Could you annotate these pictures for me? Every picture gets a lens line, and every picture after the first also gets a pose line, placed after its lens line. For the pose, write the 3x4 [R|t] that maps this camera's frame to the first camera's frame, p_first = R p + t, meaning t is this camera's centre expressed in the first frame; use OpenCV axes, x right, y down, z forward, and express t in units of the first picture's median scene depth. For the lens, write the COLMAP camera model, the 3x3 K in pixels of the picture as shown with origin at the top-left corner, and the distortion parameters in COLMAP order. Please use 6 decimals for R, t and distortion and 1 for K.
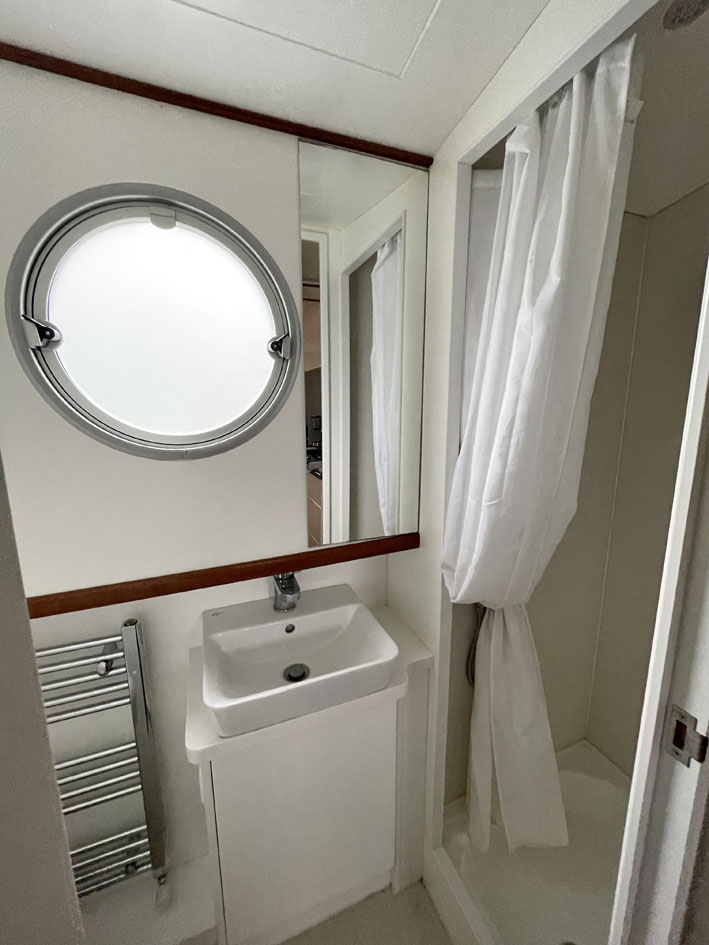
lens RADIAL K [[377.5, 0, 354.5], [0, 377.5, 472.5], [0, 0, 1]] dist [-0.003998, -0.000186]
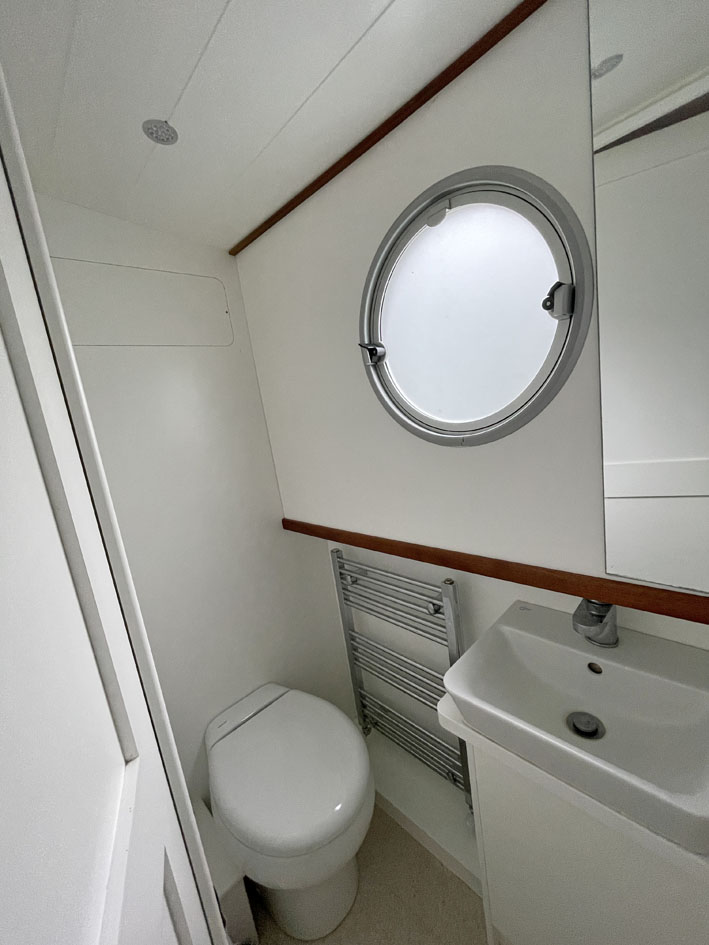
lens RADIAL K [[377.5, 0, 354.5], [0, 377.5, 472.5], [0, 0, 1]] dist [-0.003998, -0.000186]
pose [[0.365719, 0.104257, -0.924868, 0.356283], [-0.015678, 0.994255, 0.105879, -0.060383], [0.930593, -0.024222, 0.365253, 0.312979]]
